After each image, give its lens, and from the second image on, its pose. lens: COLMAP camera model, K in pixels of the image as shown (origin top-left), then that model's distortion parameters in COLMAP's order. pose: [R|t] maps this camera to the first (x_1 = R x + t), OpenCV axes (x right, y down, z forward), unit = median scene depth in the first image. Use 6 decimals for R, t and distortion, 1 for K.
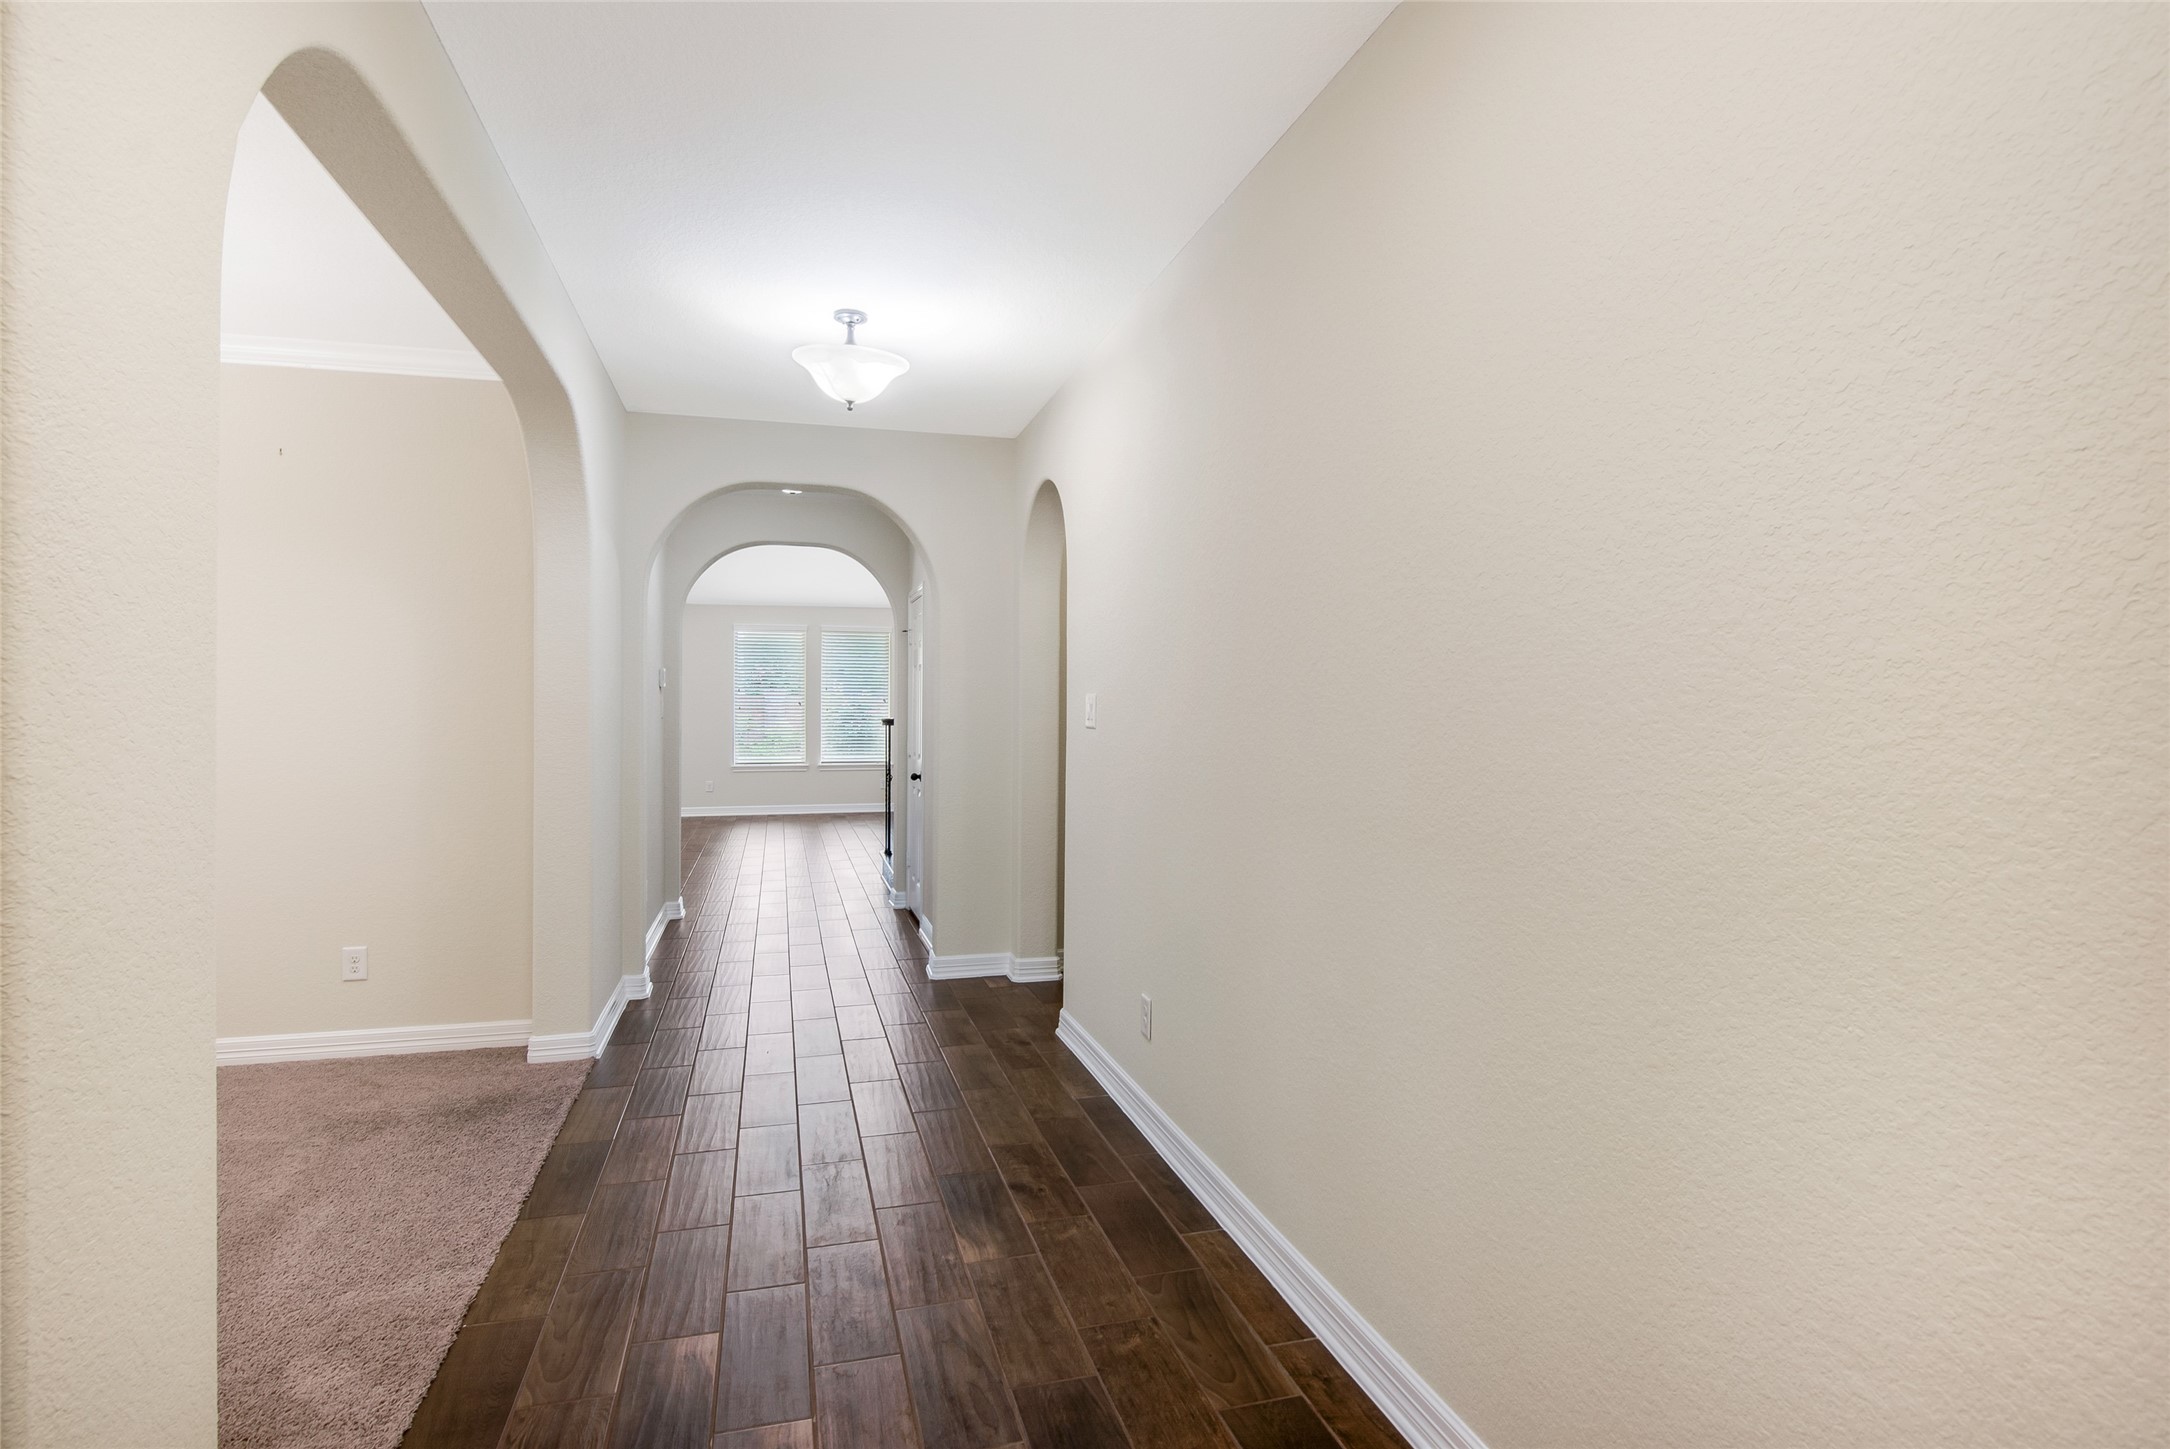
lens RADIAL K [[1087.7, 0, 1087.1], [0, 1087.7, 708.9], [0, 0, 1]] dist [-0.008031, -0.004663]
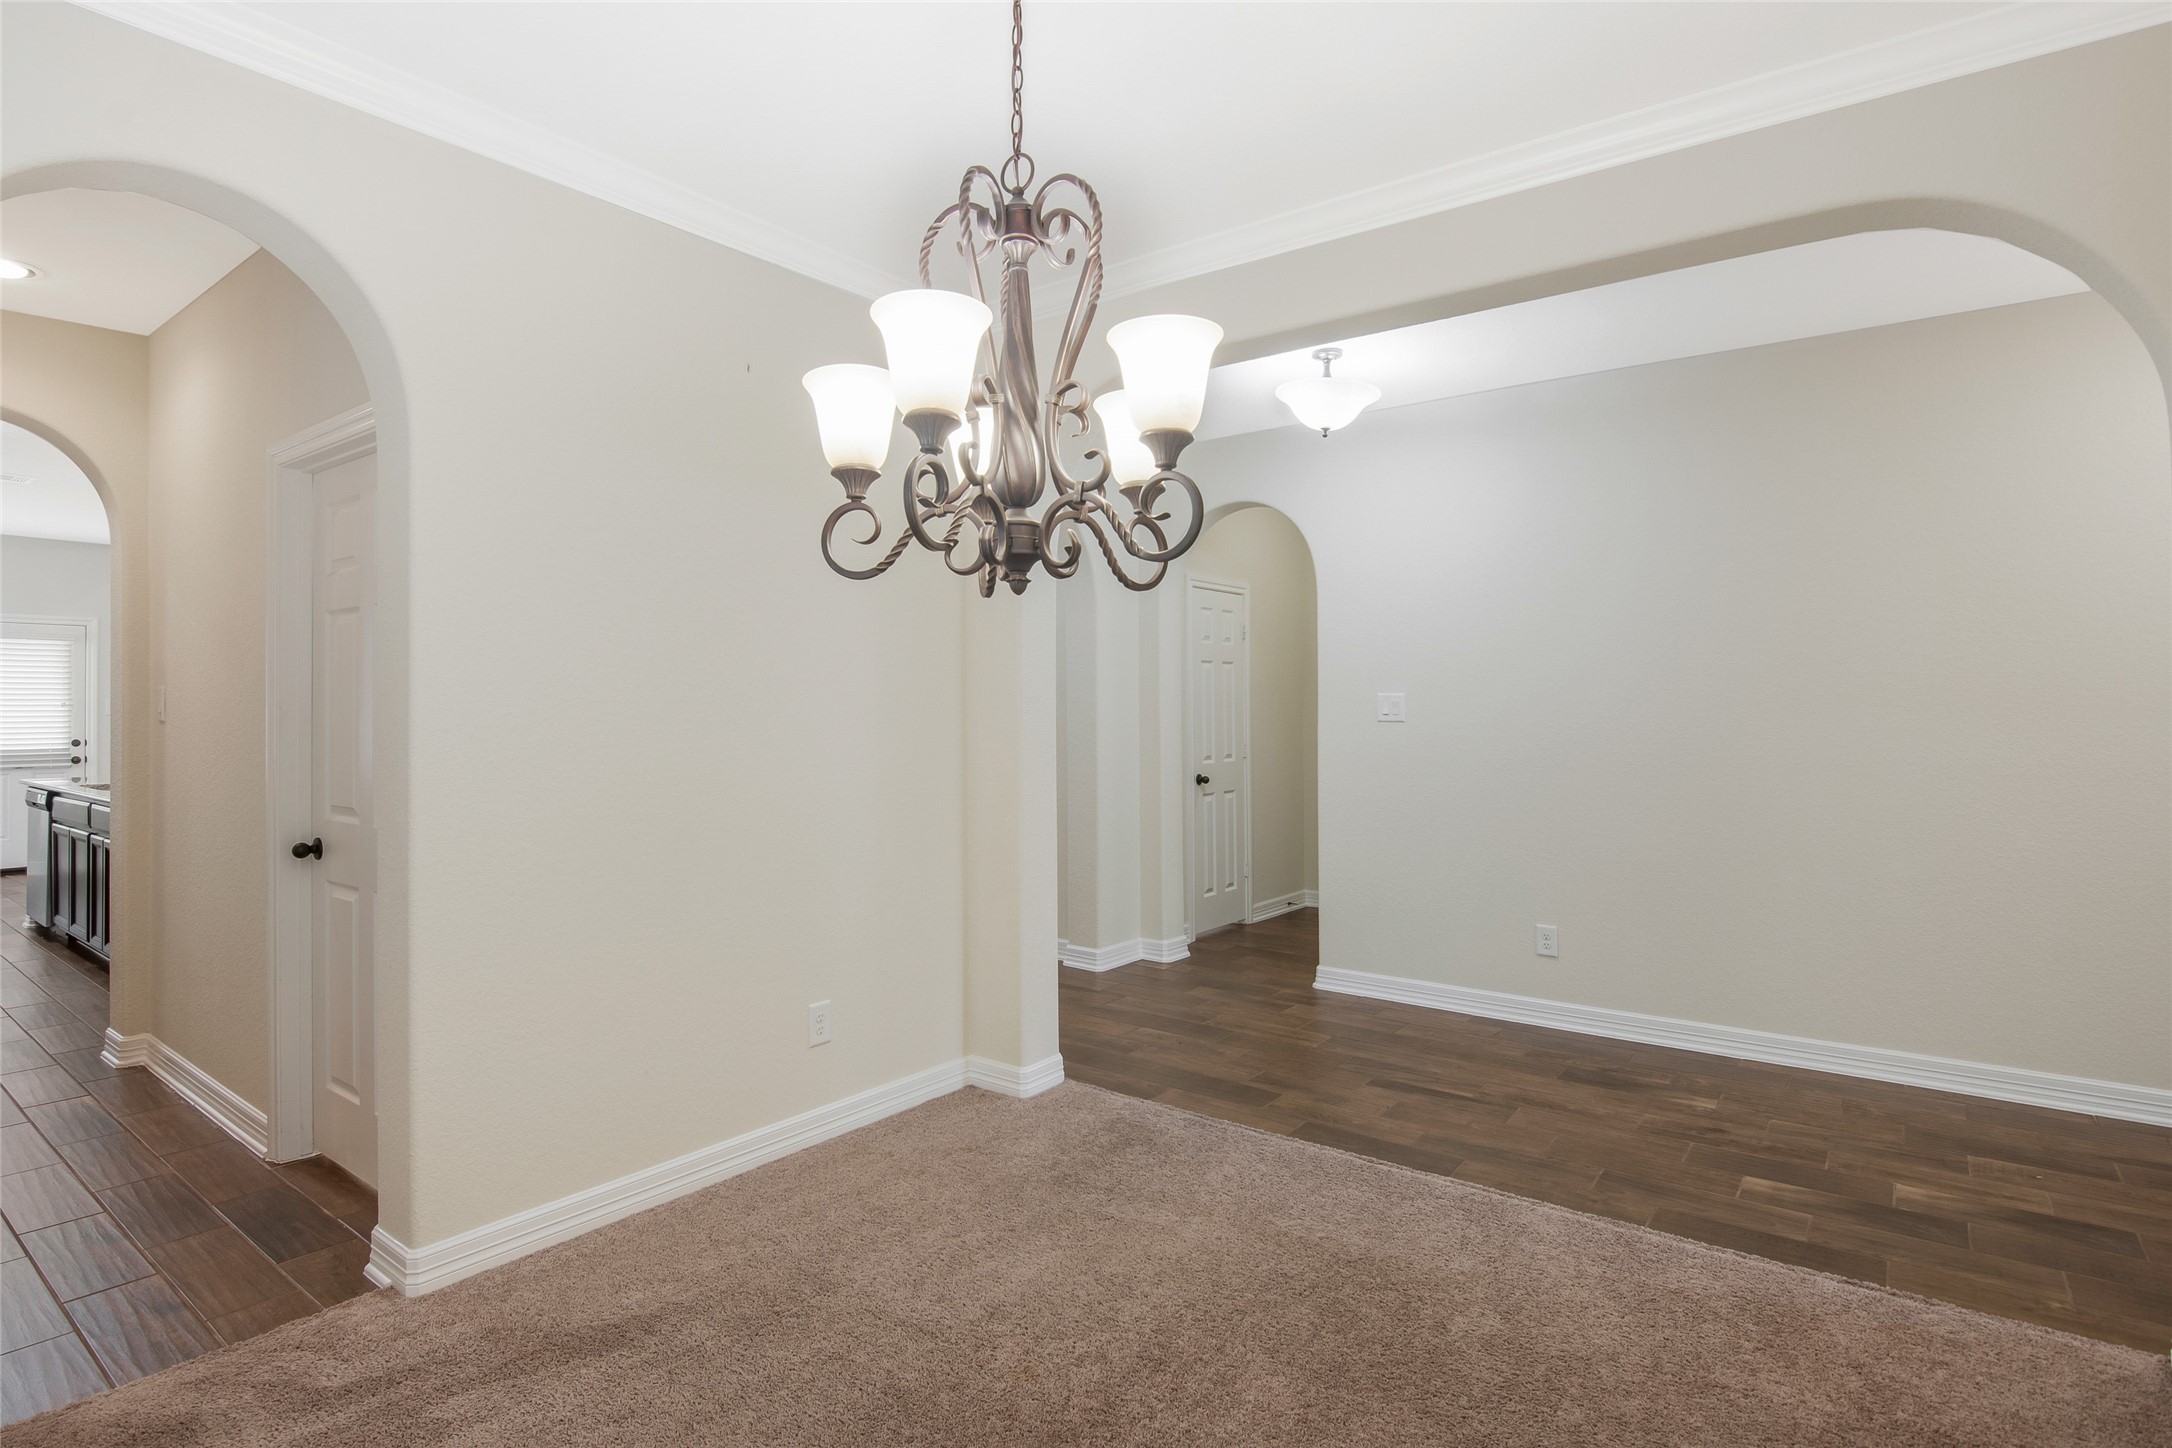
lens RADIAL K [[1088.7, 0, 1096.5], [0, 1088.7, 716.0], [0, 0, 1]] dist [-0.008031, -0.004663]
pose [[0.804434, -0.002695, 0.594036, -1.323995], [-0.000515, 0.999986, 0.005234, 0.004641], [-0.594042, -0.004516, 0.804422, 0.306510]]
